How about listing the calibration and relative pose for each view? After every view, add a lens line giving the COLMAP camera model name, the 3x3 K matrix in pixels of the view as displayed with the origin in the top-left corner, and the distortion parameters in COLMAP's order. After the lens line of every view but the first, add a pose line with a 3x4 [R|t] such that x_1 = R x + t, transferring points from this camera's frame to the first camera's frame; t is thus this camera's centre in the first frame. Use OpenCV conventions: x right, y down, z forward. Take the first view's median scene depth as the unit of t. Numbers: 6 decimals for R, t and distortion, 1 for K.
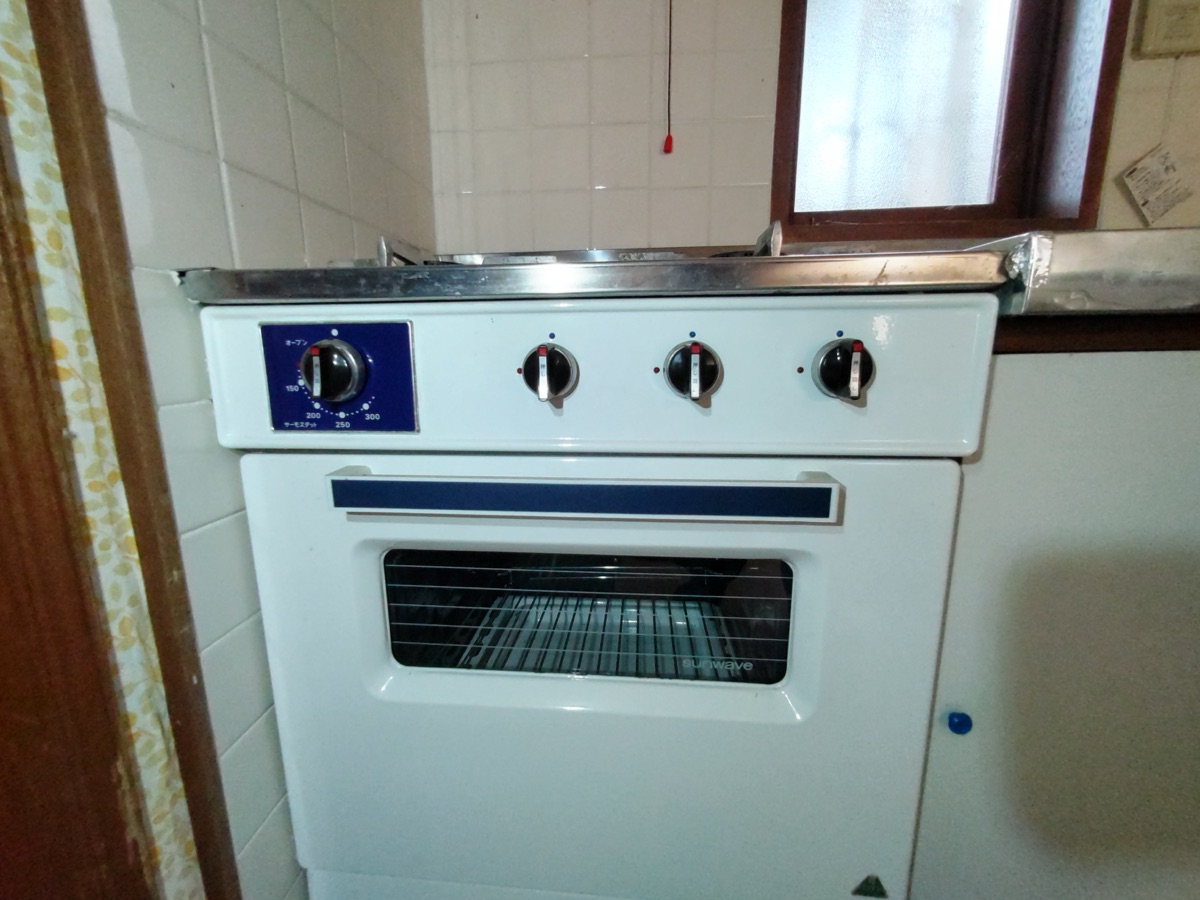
lens RADIAL K [[517.1, 0, 599.0], [0, 517.1, 449.0], [0, 0, 1]] dist [0.001827, -0.000073]
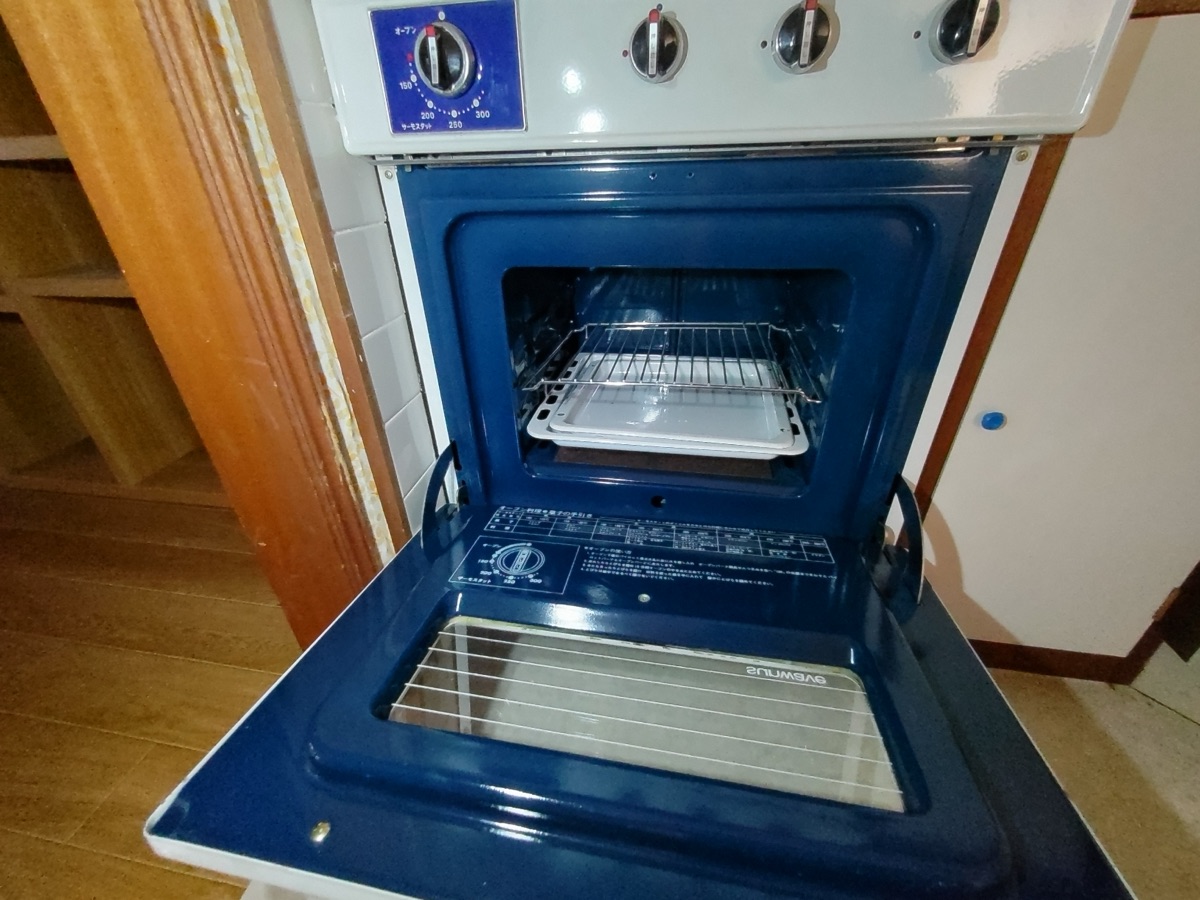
lens RADIAL K [[517.1, 0, 599.3], [0, 517.1, 452.5], [0, 0, 1]] dist [0.001827, -0.000073]
pose [[0.994912, 0.042209, -0.091476, -0.073073], [-0.008116, 0.938631, 0.344826, 0.221871], [0.100417, -0.342330, 0.934198, -0.206664]]
